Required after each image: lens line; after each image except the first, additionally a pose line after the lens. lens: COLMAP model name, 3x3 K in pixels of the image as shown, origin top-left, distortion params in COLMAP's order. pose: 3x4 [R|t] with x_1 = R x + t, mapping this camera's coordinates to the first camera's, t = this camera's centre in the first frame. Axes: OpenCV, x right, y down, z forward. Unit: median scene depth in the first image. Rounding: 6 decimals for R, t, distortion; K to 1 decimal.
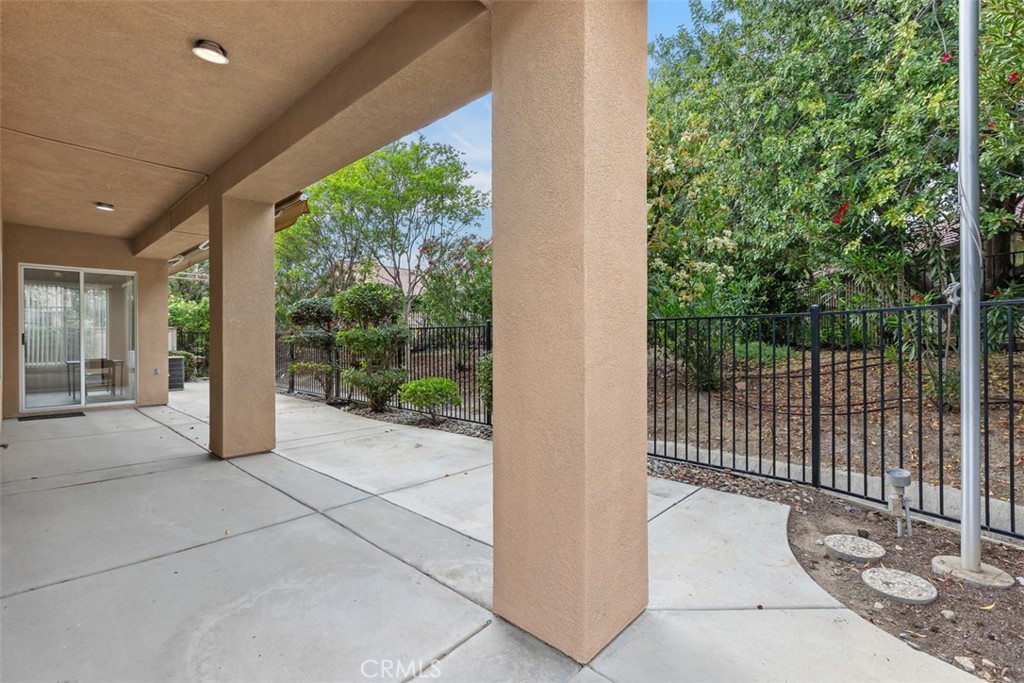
lens RADIAL K [[466.7, 0, 509.5], [0, 466.7, 338.4], [0, 0, 1]] dist [0.007268, -0.002766]
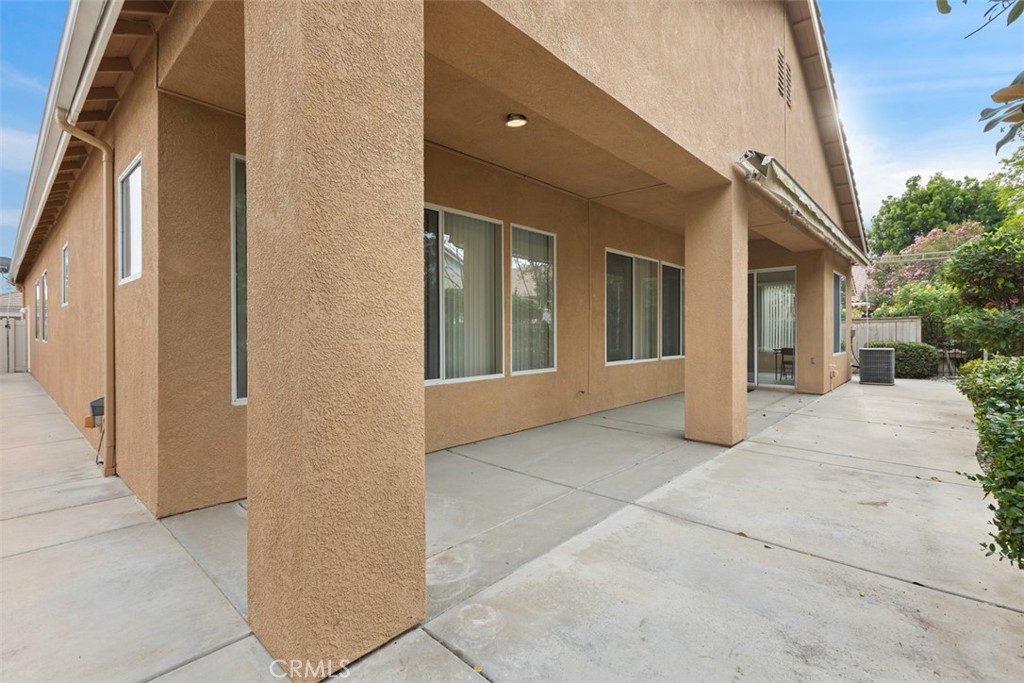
lens RADIAL K [[466.7, 0, 509.4], [0, 466.7, 335.7], [0, 0, 1]] dist [0.007268, -0.002766]
pose [[-0.010495, 0.009029, -0.999904, 0.562690], [0.000272, 0.999959, 0.009027, 0.013335], [0.999945, -0.000177, -0.010497, 0.745291]]
